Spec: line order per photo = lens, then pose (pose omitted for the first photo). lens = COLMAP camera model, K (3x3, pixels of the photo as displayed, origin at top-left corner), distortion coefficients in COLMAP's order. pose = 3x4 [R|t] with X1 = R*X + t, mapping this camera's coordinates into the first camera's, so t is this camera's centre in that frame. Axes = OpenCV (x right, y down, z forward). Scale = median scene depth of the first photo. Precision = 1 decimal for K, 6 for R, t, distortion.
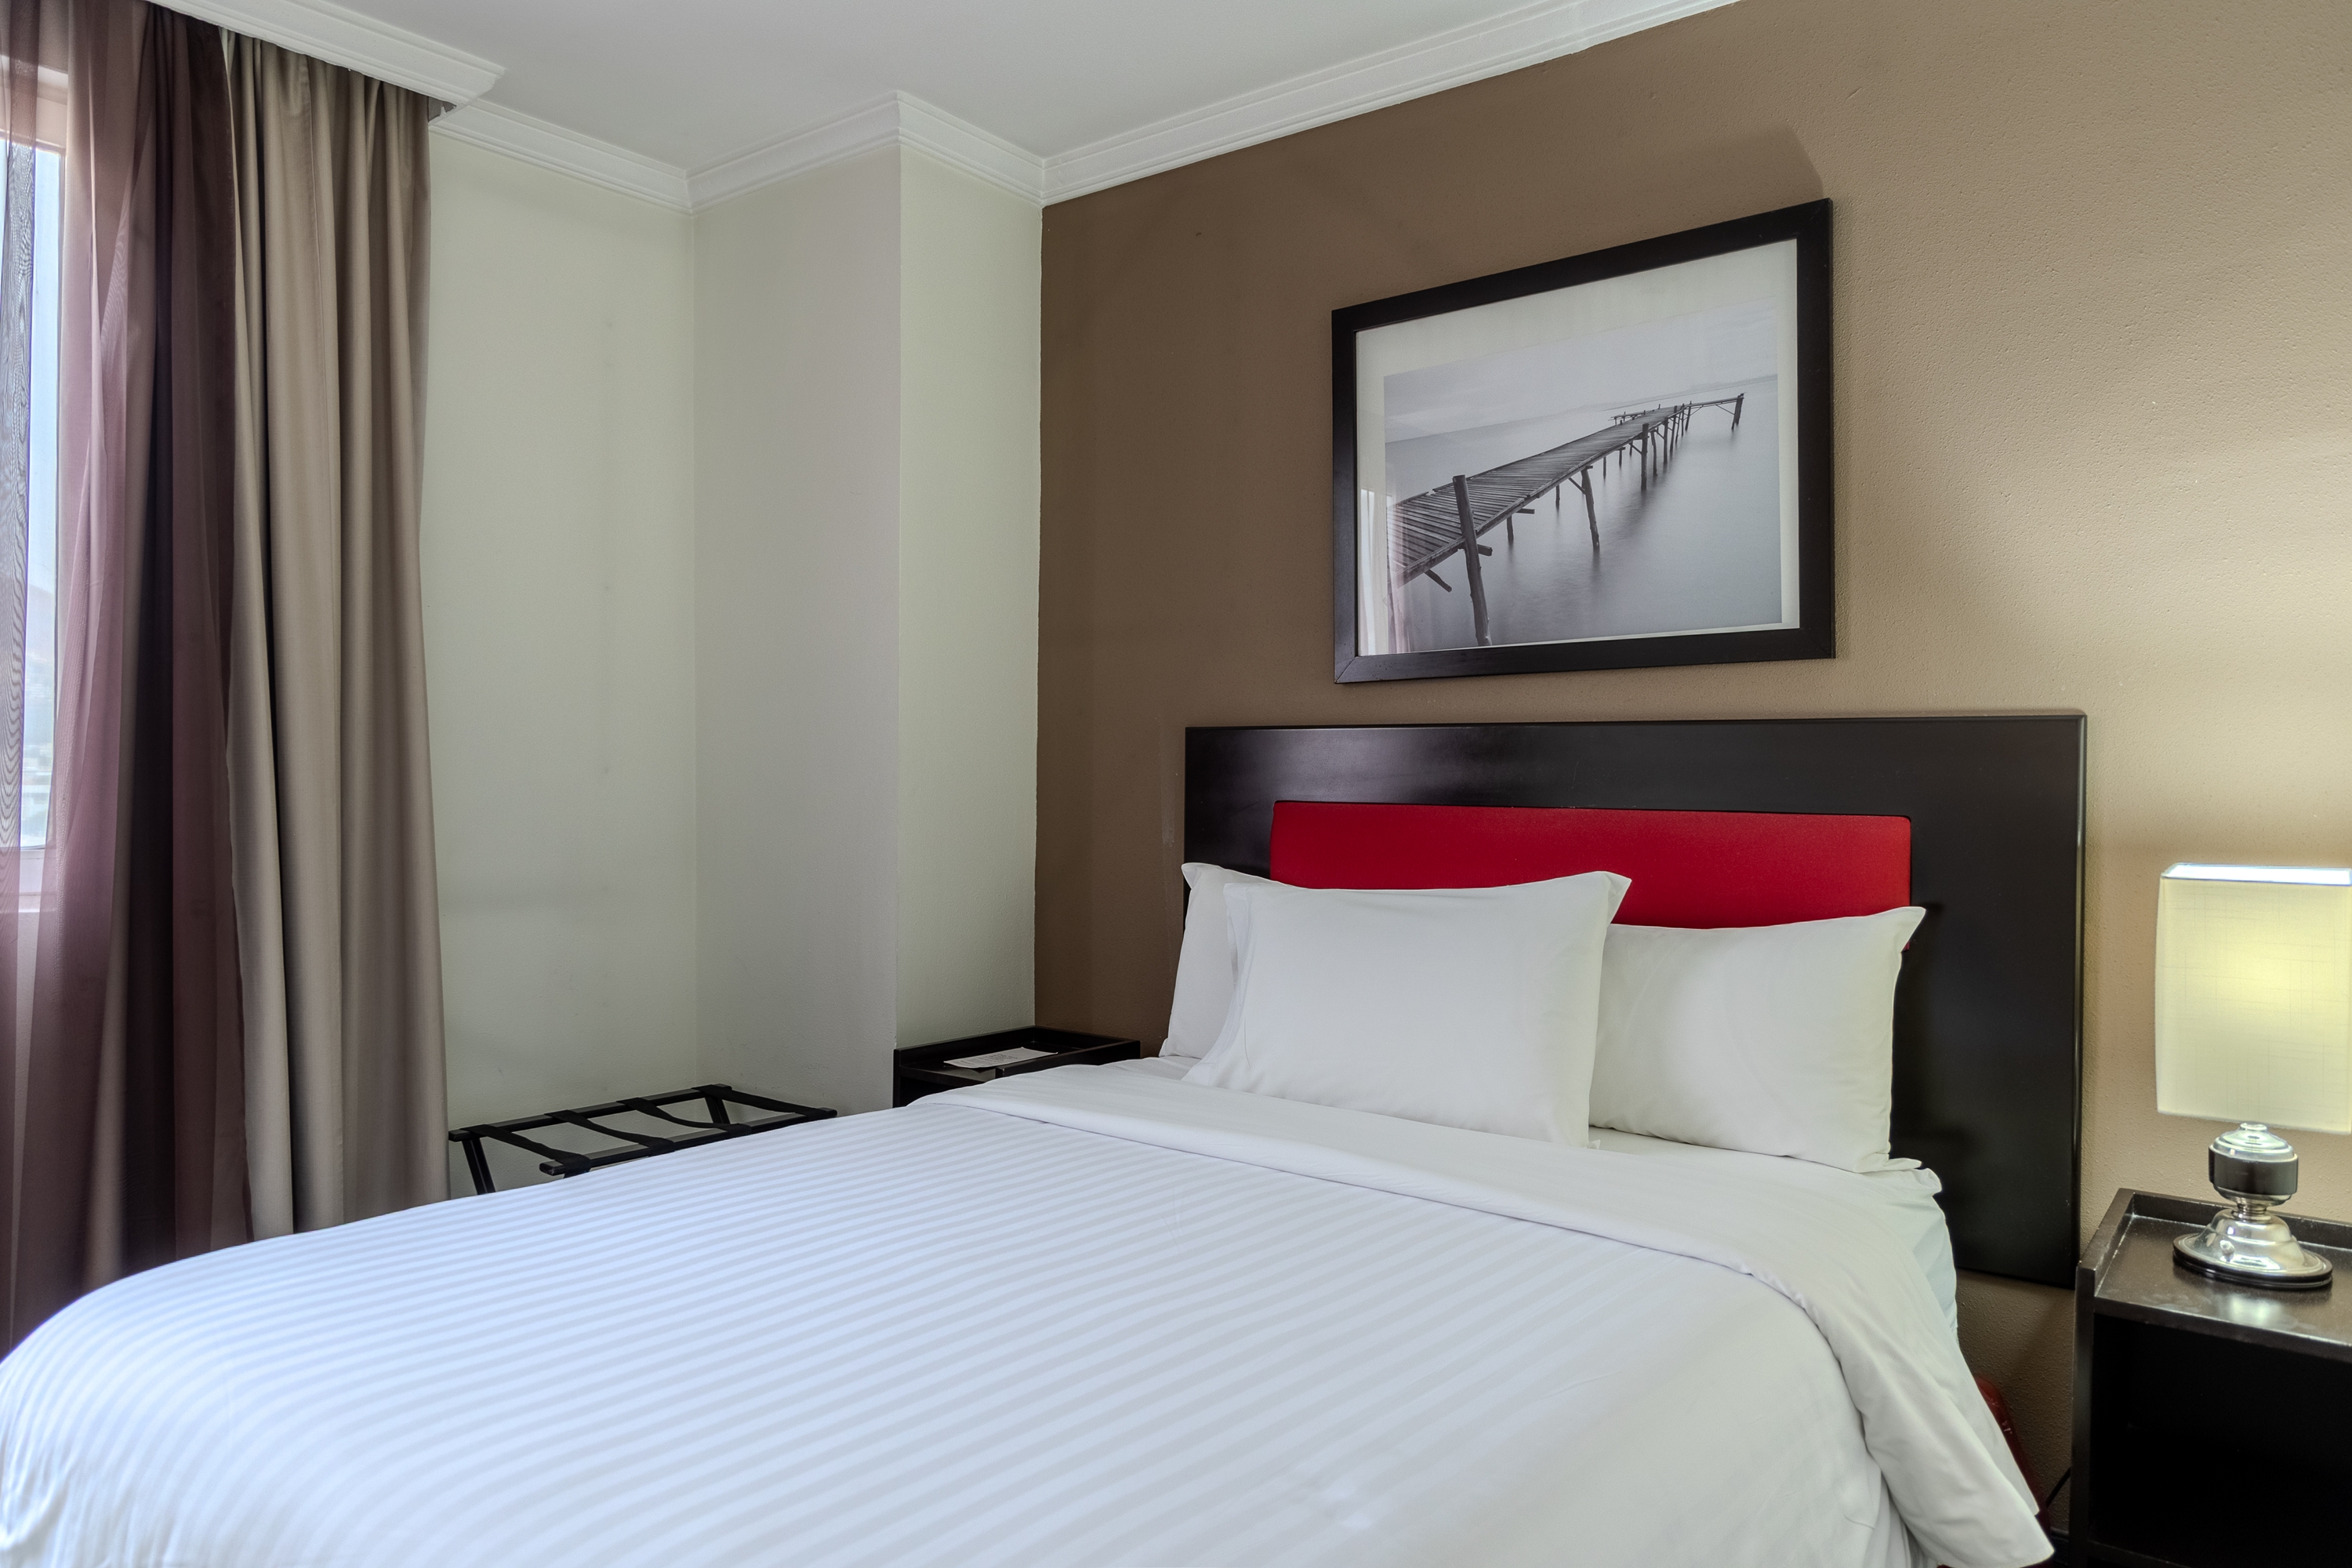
lens RADIAL K [[1603.6, 0, 1174.8], [0, 1603.6, 792.9], [0, 0, 1]] dist [0.009537, 0.001877]
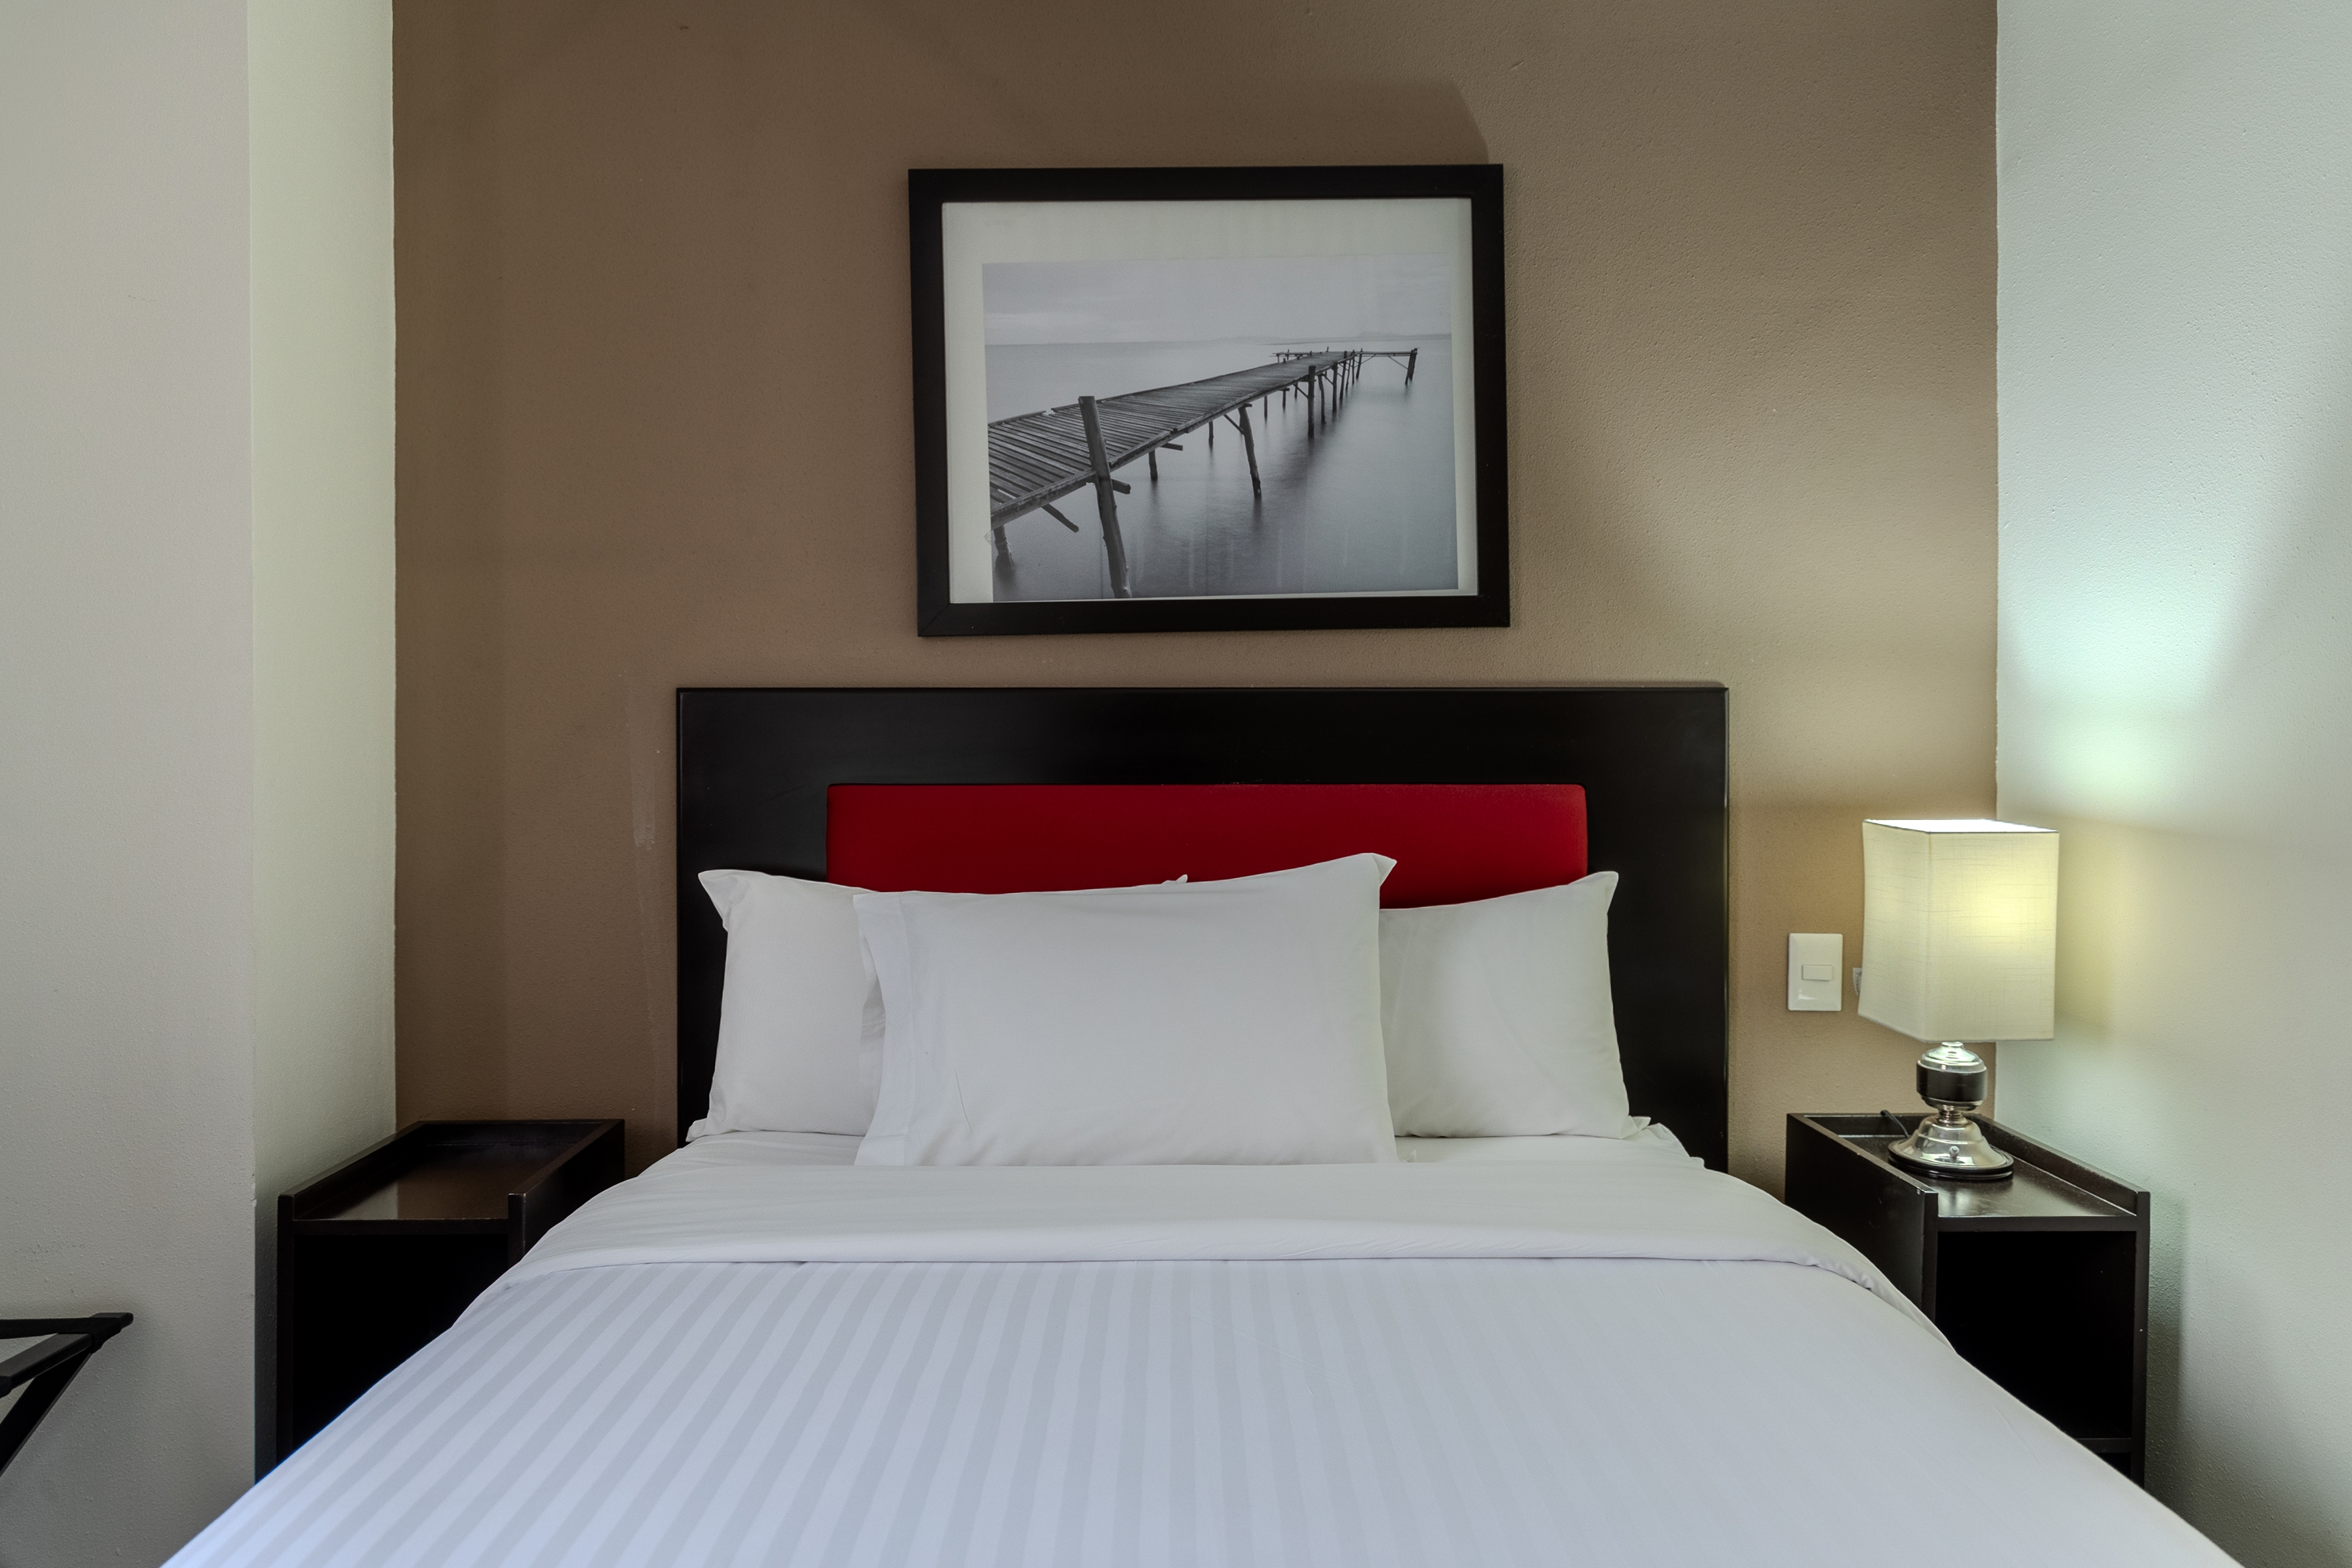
lens RADIAL K [[1603.6, 0, 1183.3], [0, 1603.6, 765.2], [0, 0, 1]] dist [0.009537, 0.001877]
pose [[0.762642, -0.015450, 0.646636, -0.362417], [0.017380, 0.999843, 0.003391, -0.004568], [-0.646587, 0.008652, 0.762791, 0.344637]]
